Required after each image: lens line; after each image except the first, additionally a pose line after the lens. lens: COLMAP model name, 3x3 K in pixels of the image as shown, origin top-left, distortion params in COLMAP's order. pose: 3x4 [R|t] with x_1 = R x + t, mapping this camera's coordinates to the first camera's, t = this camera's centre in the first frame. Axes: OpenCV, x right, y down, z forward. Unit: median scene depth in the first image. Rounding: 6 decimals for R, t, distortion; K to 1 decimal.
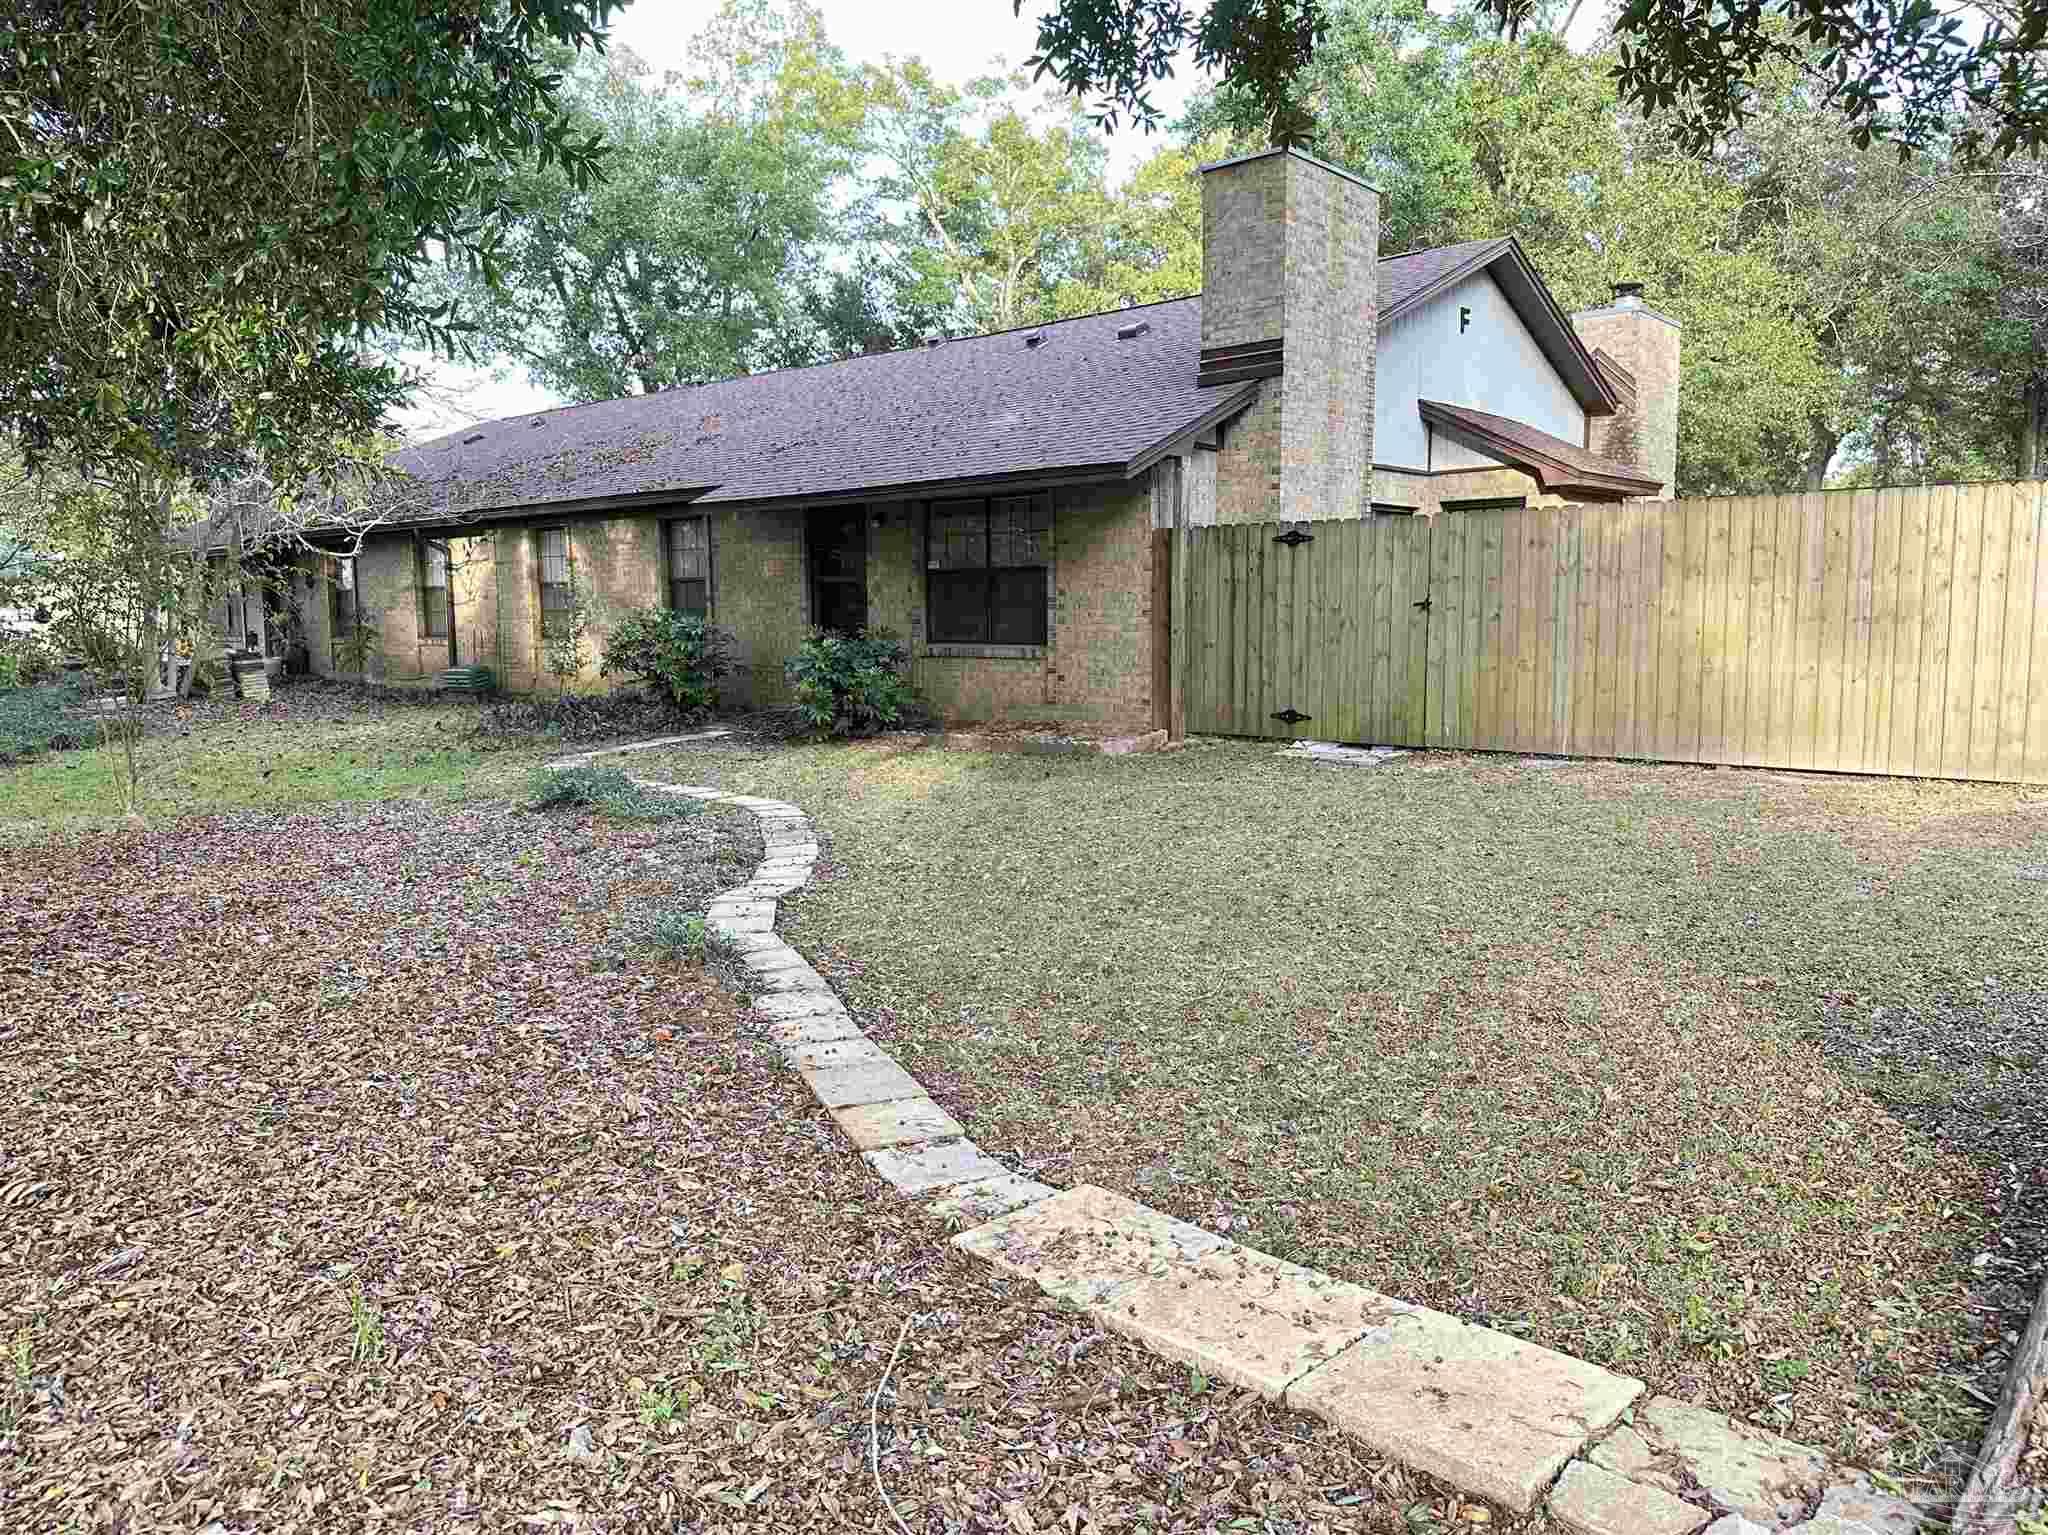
lens RADIAL K [[1446.3, 0, 1025.0], [0, 1446.3, 768.3], [0, 0, 1]] dist [-0.003283, -0.000985]
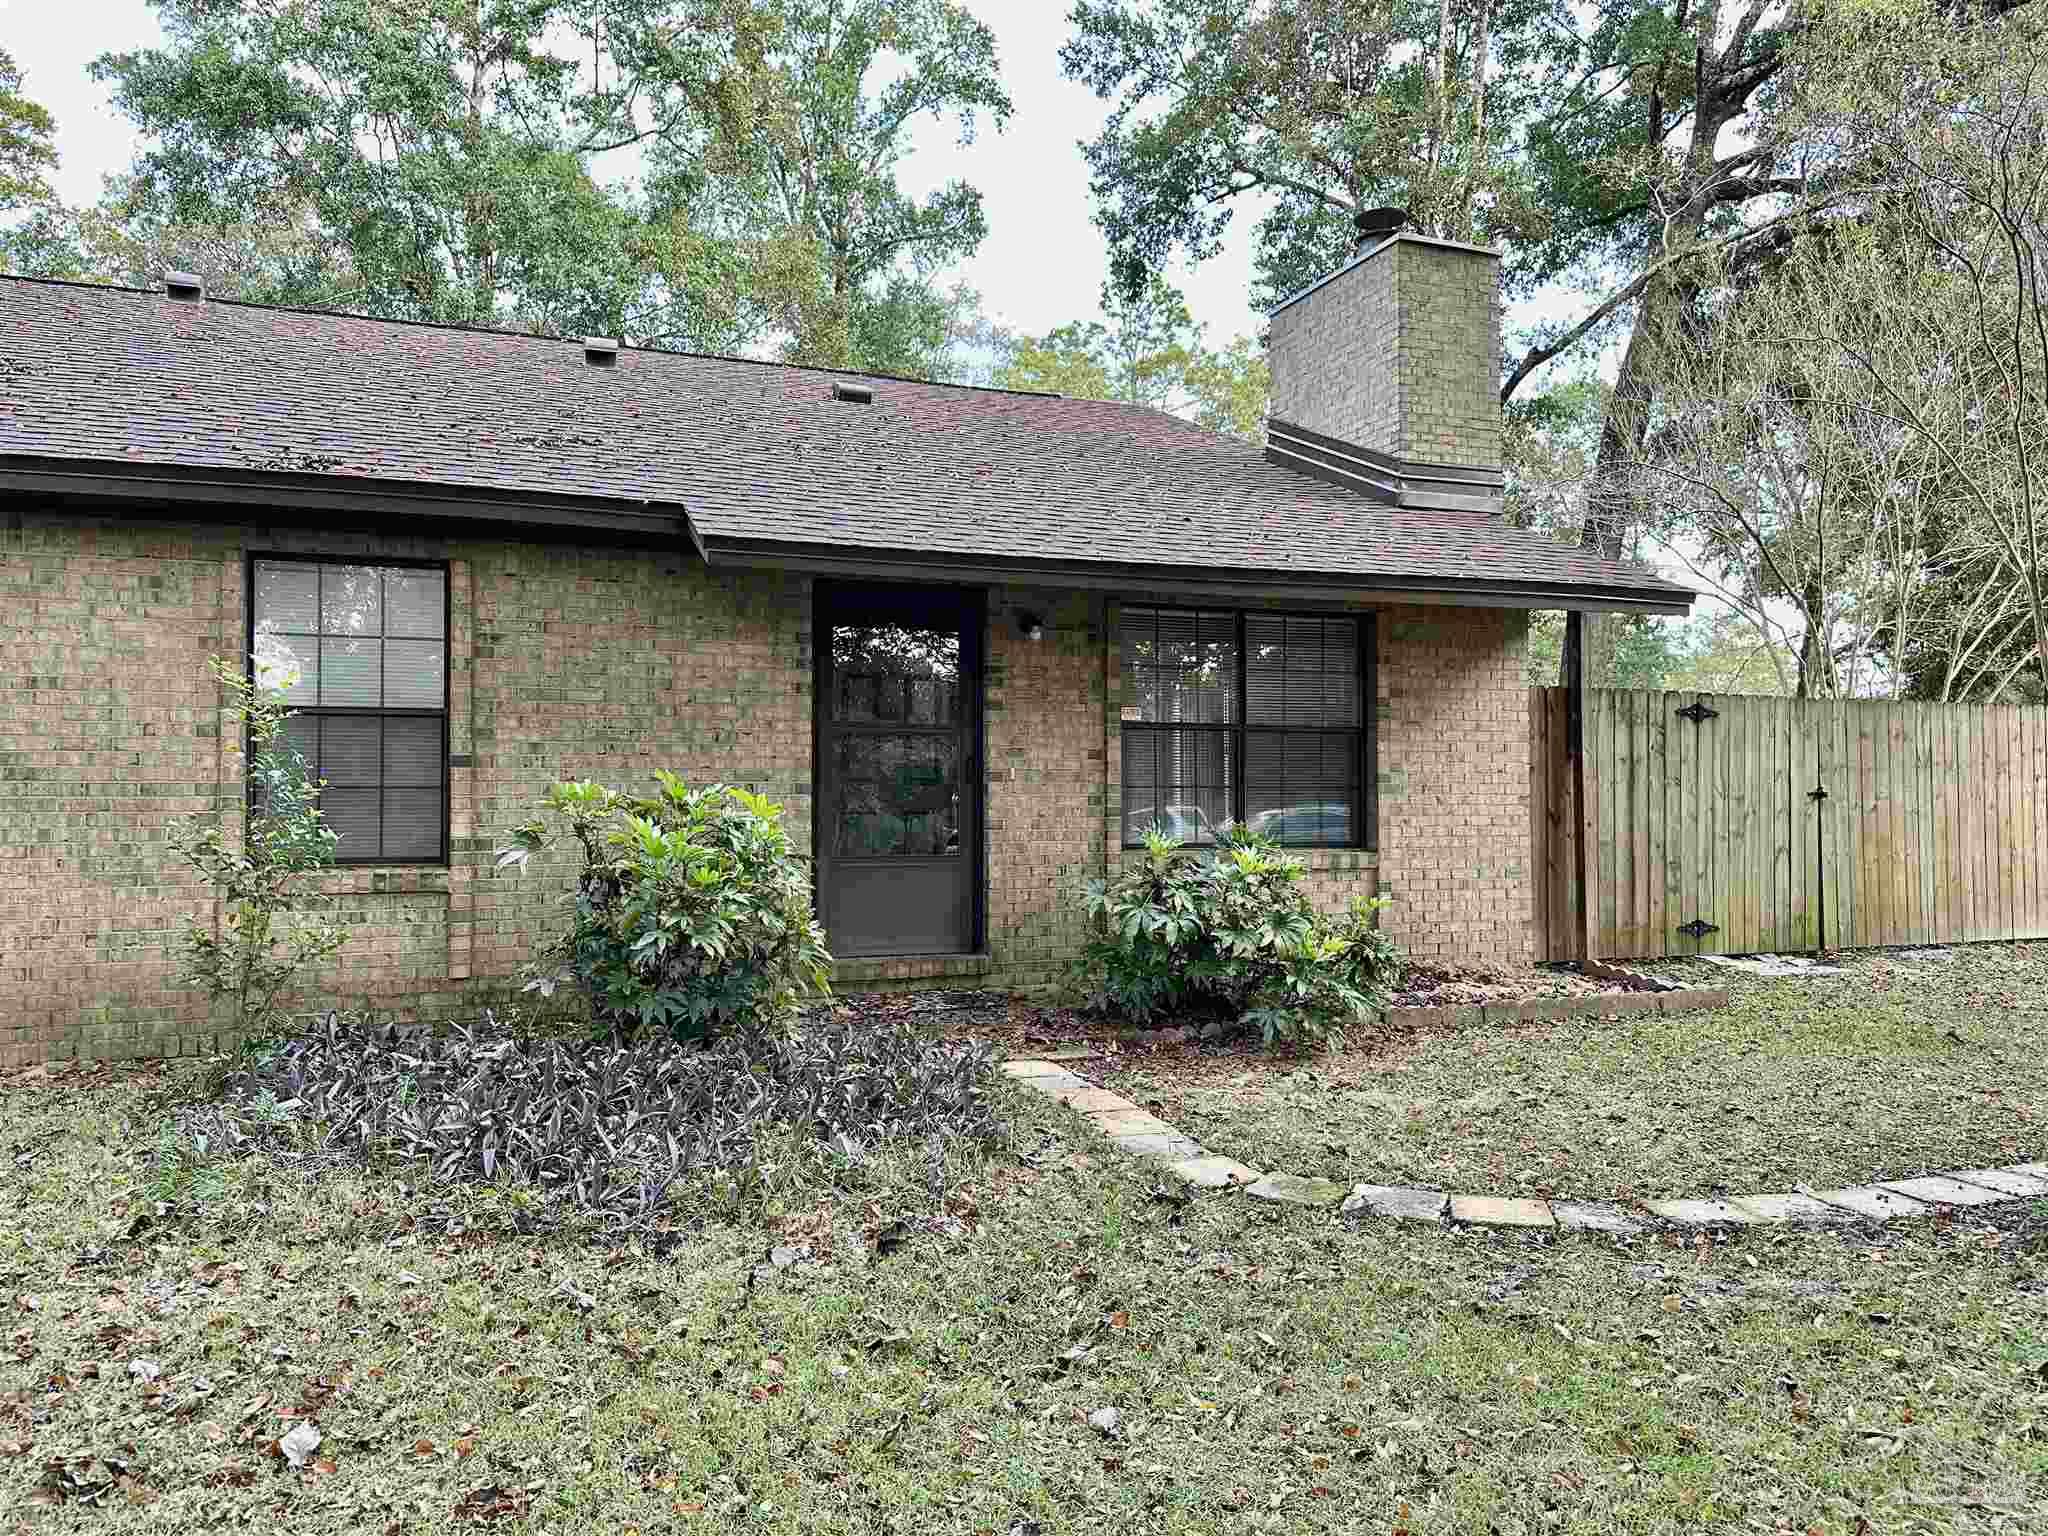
lens RADIAL K [[1446.3, 0, 1024.3], [0, 1446.3, 765.2], [0, 0, 1]] dist [-0.003283, -0.000985]
pose [[0.451985, 0.000403, 0.892025, -0.699449], [0.072432, 0.996681, -0.037152, -0.122311], [-0.889080, 0.081403, 0.450456, 0.941352]]
